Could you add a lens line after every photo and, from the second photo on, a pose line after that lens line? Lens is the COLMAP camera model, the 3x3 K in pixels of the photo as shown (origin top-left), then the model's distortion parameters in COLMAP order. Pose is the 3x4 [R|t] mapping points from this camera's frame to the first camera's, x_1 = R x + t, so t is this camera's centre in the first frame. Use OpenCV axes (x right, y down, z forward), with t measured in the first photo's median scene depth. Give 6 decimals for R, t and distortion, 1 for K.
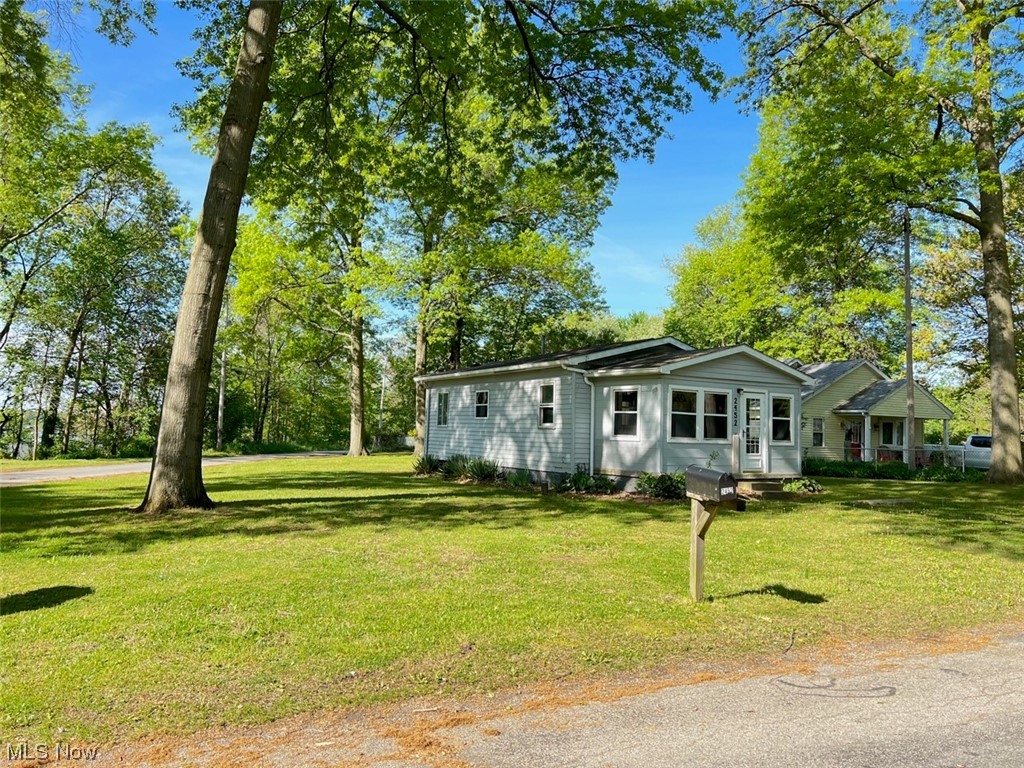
lens RADIAL K [[774.9, 0, 502.7], [0, 774.9, 392.3], [0, 0, 1]] dist [0.057297, -0.049950]
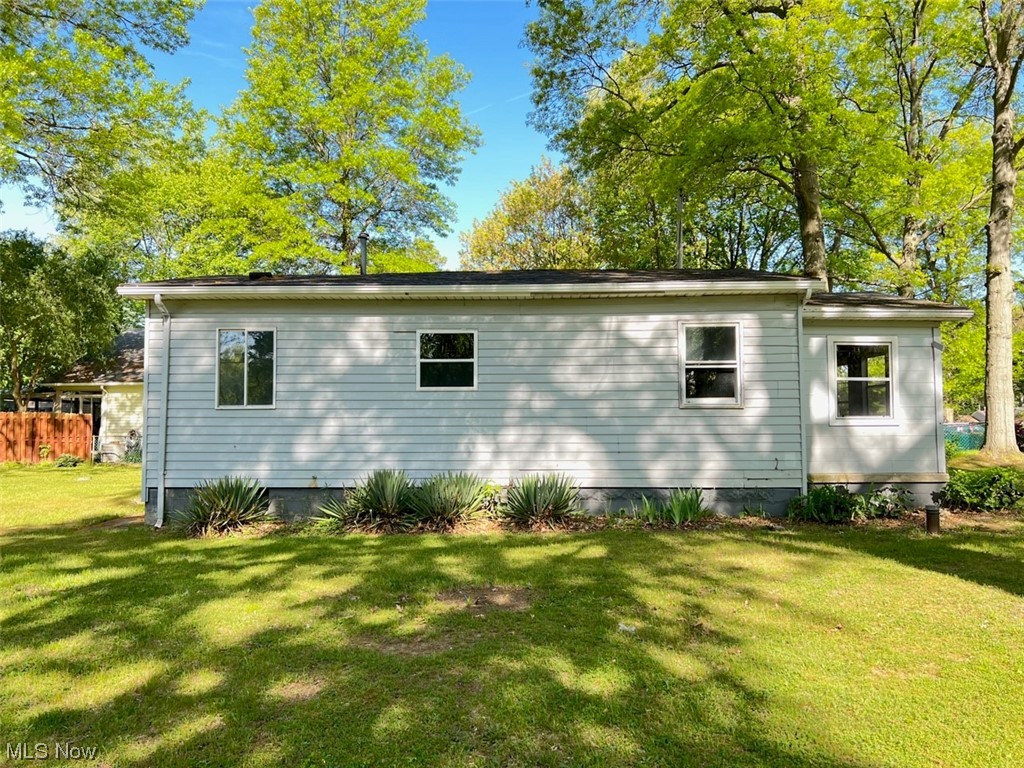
lens RADIAL K [[774.9, 0, 517.4], [0, 774.9, 385.0], [0, 0, 1]] dist [0.057297, -0.049950]
pose [[0.535276, 0.014429, 0.844554, -0.485792], [-0.028315, 0.999599, 0.000868, 0.035398], [-0.844202, -0.024378, 0.535470, 0.863962]]
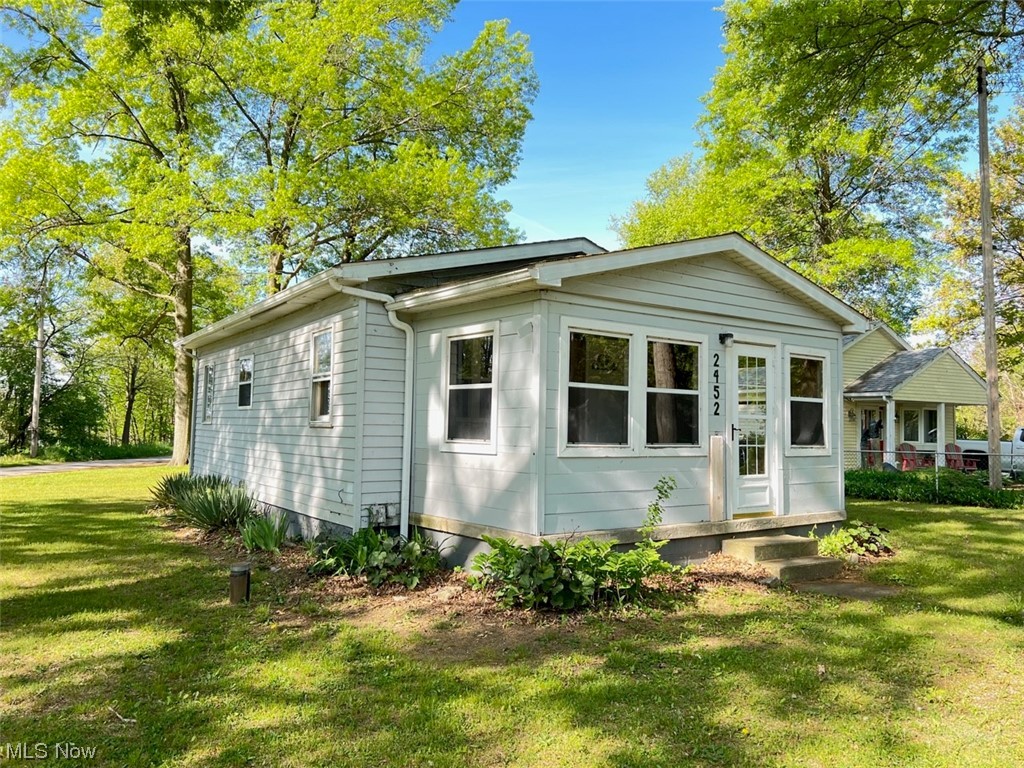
lens RADIAL K [[774.9, 0, 528.6], [0, 774.9, 374.1], [0, 0, 1]] dist [0.057297, -0.049950]
pose [[0.996580, -0.005777, 0.082428, 0.148926], [0.007137, 0.999843, -0.016218, 0.024681], [-0.082321, 0.016751, 0.996465, 0.543295]]
